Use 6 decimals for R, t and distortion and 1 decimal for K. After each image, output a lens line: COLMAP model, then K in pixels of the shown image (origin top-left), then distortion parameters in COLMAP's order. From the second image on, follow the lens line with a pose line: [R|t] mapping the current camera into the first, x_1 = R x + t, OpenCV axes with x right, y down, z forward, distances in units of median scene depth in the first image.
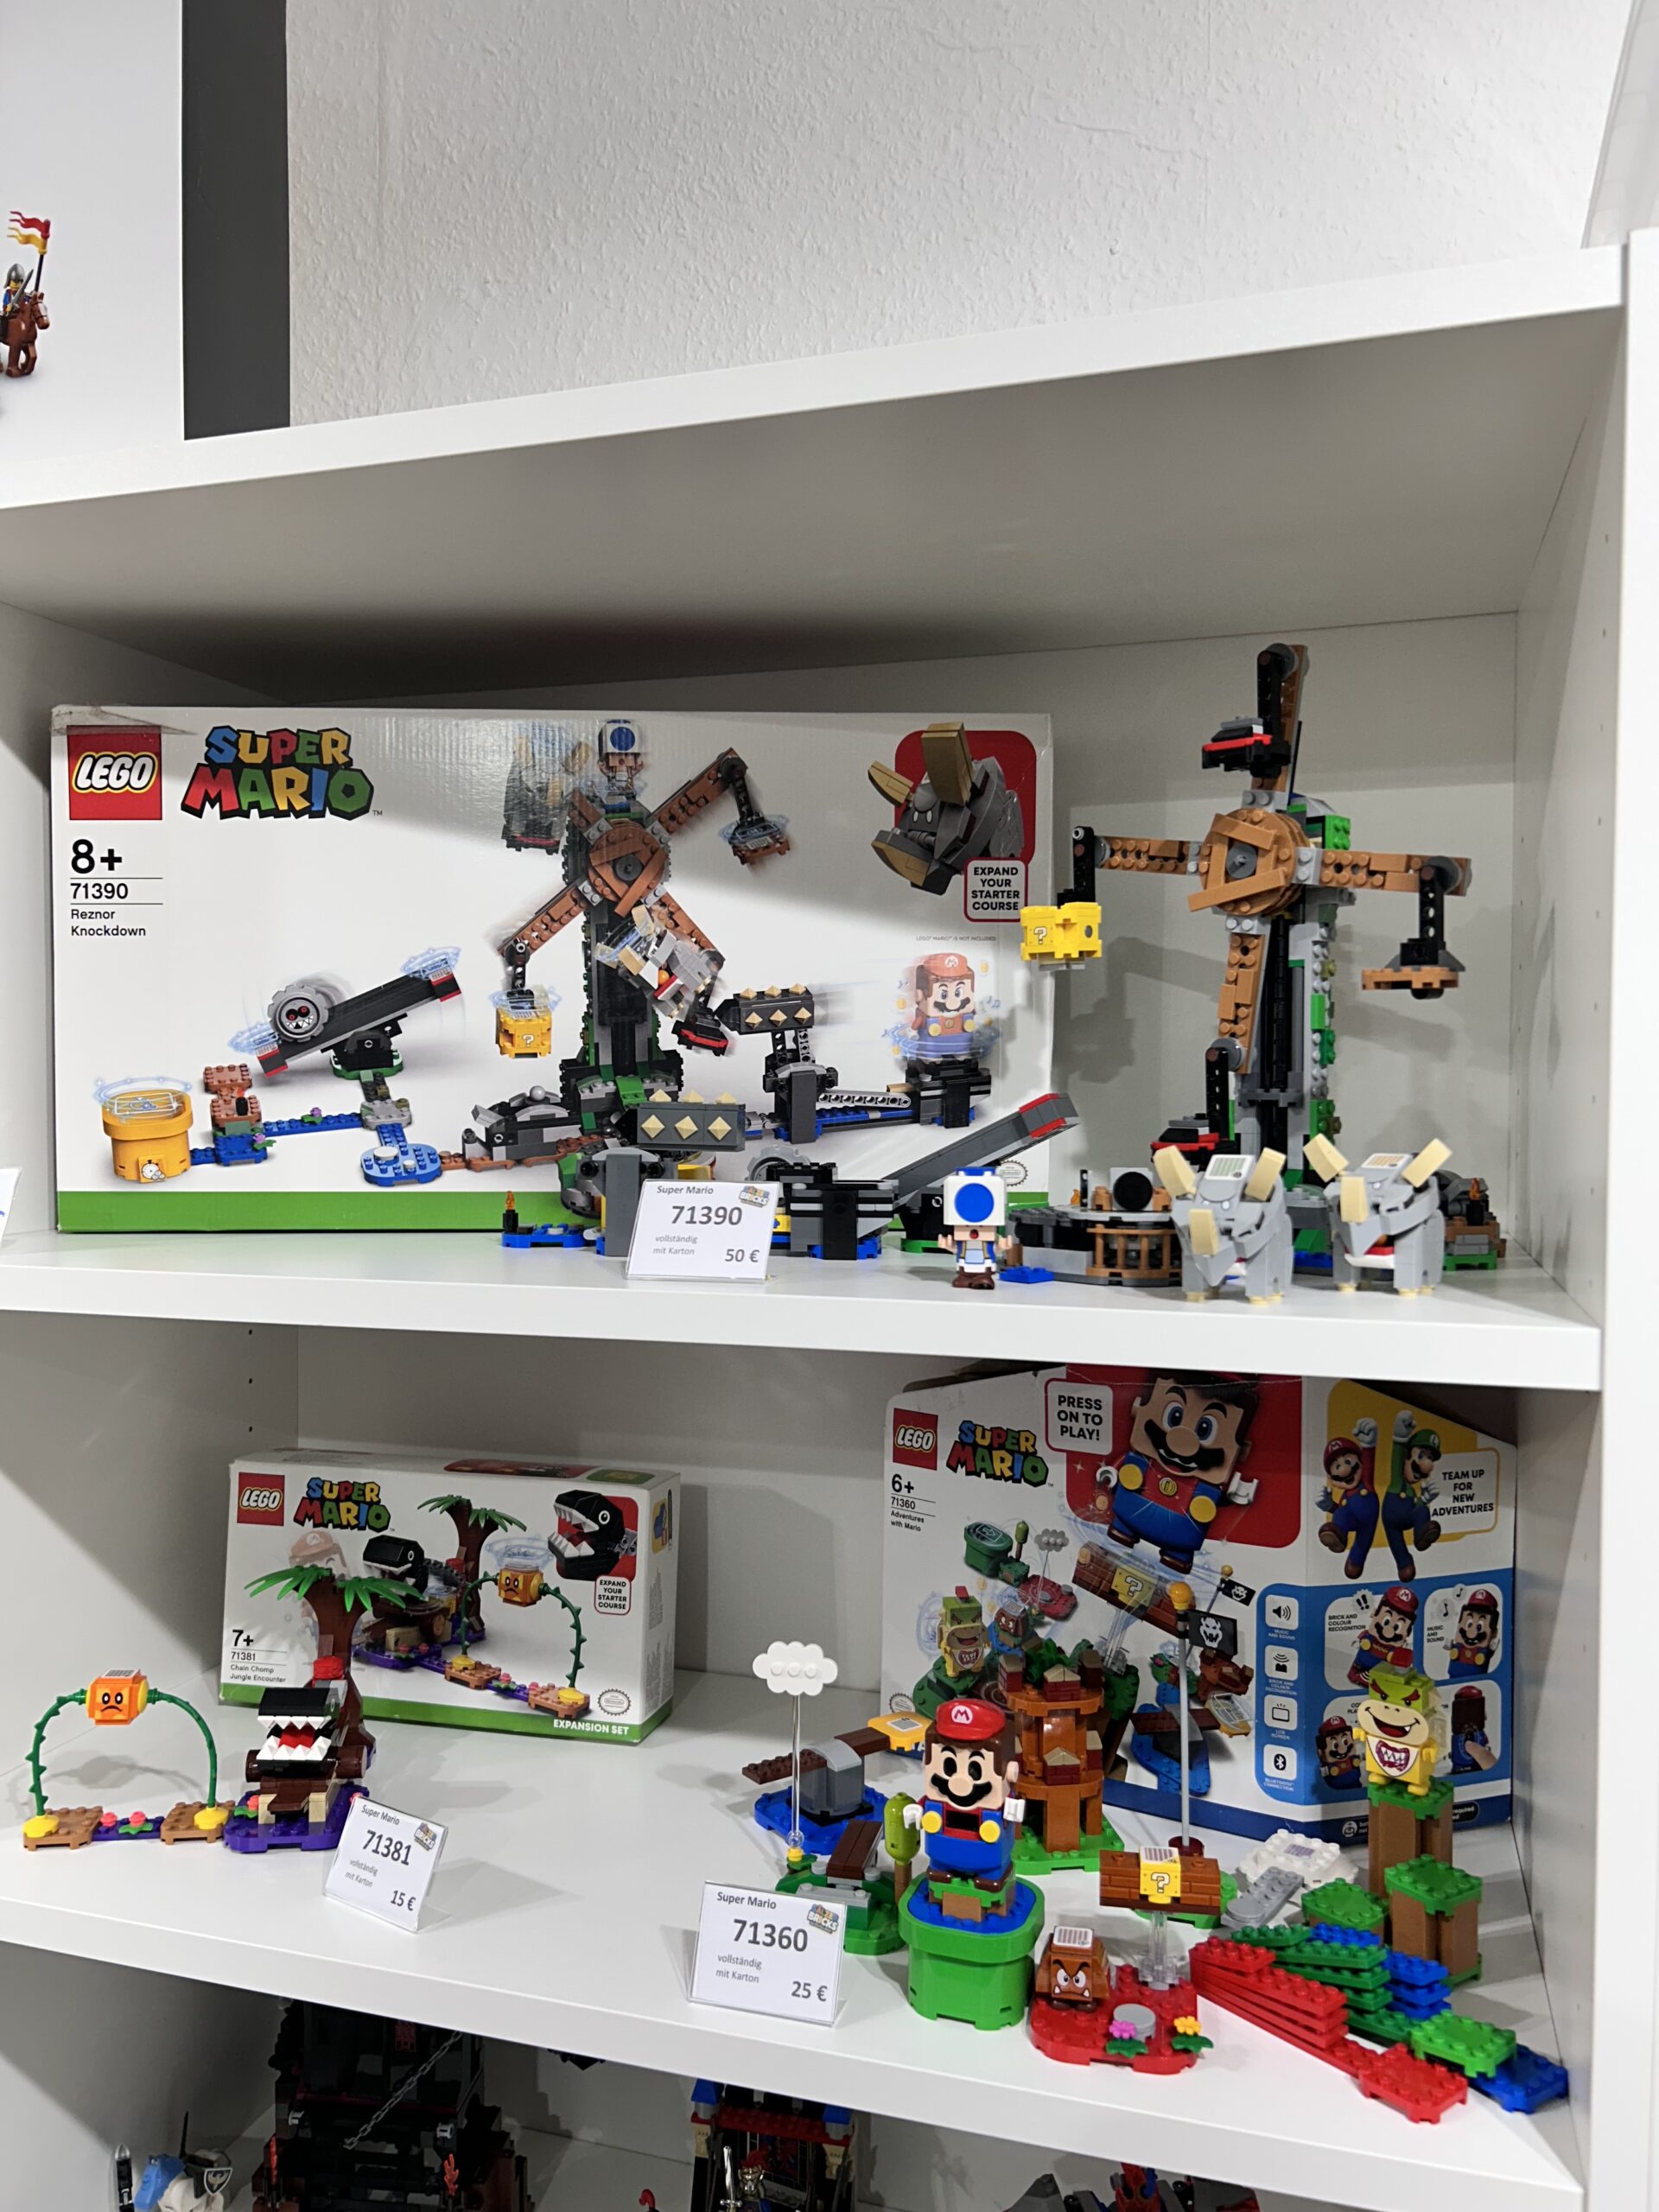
lens RADIAL K [[1645.9, 0, 829.5], [0, 1645.9, 1106.0], [0, 0, 1]] dist [0.067200, -0.086800]
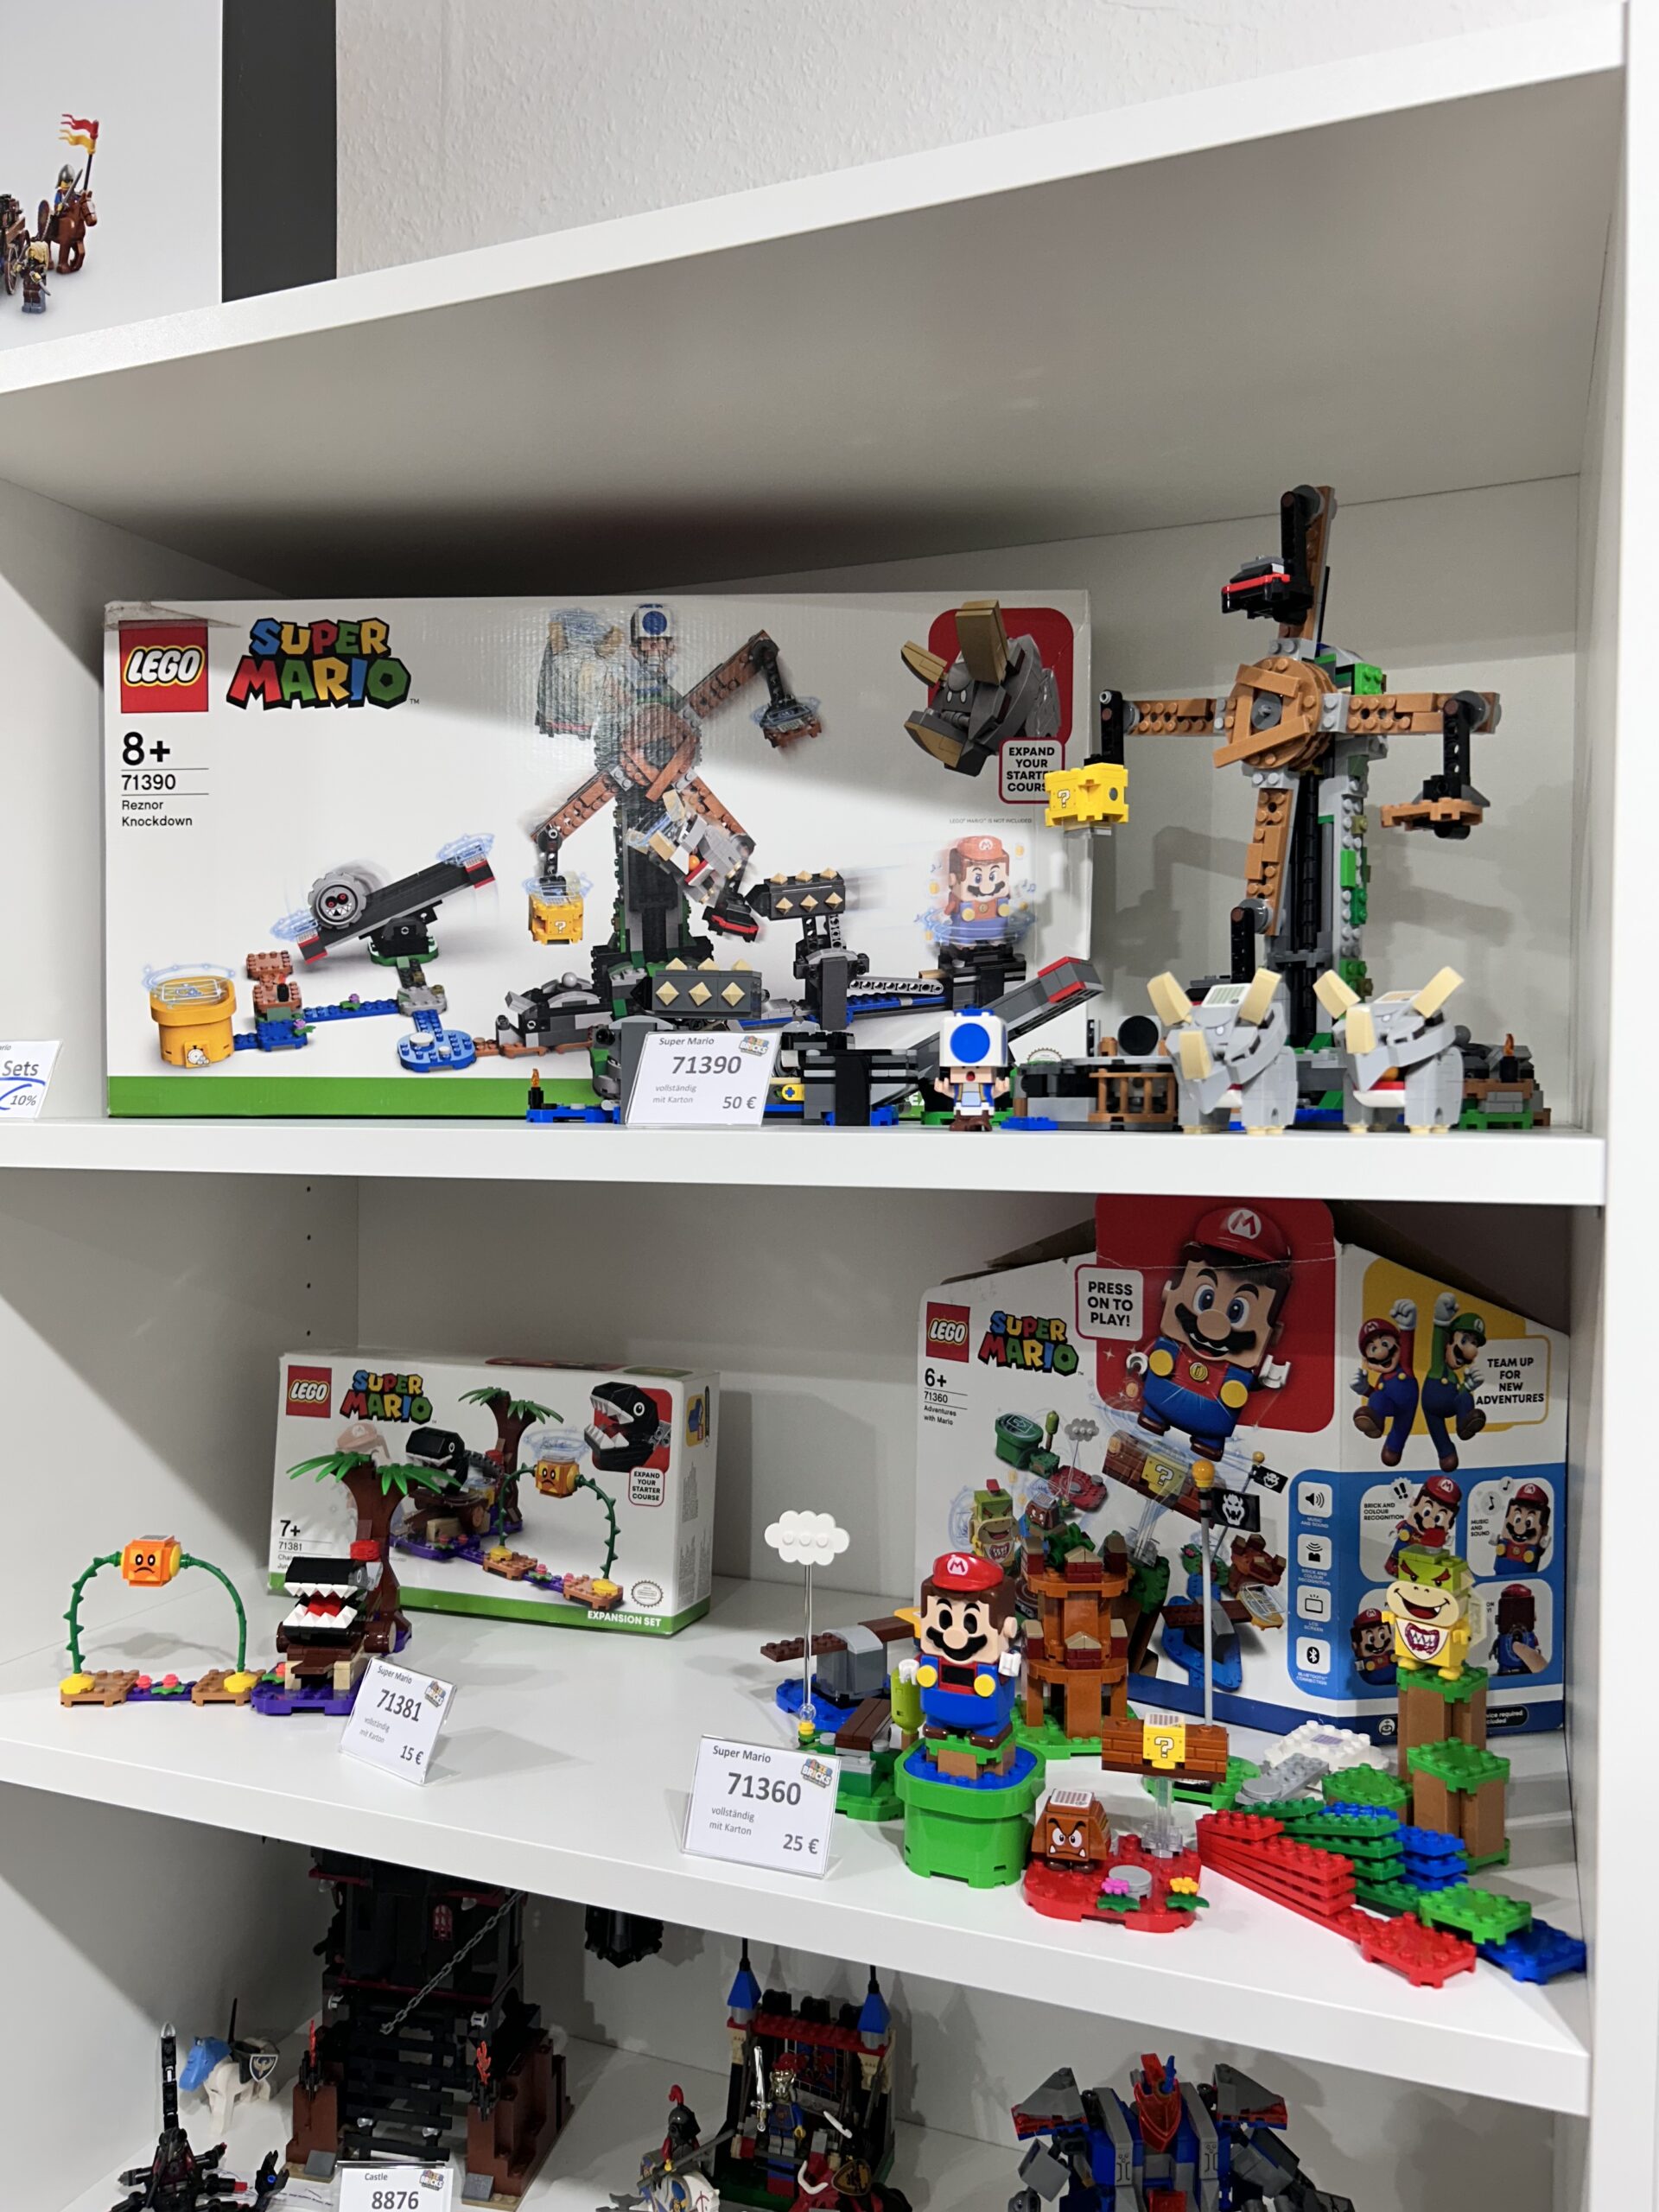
lens RADIAL K [[1646.1, 0, 836.9], [0, 1646.1, 1102.8], [0, 0, 1]] dist [0.080275, -0.133609]
pose [[0.997215, 0.002957, -0.074526, 0.064488], [-0.003624, 0.999955, -0.008820, 0.081301], [0.074497, 0.009065, 0.997180, 0.013817]]
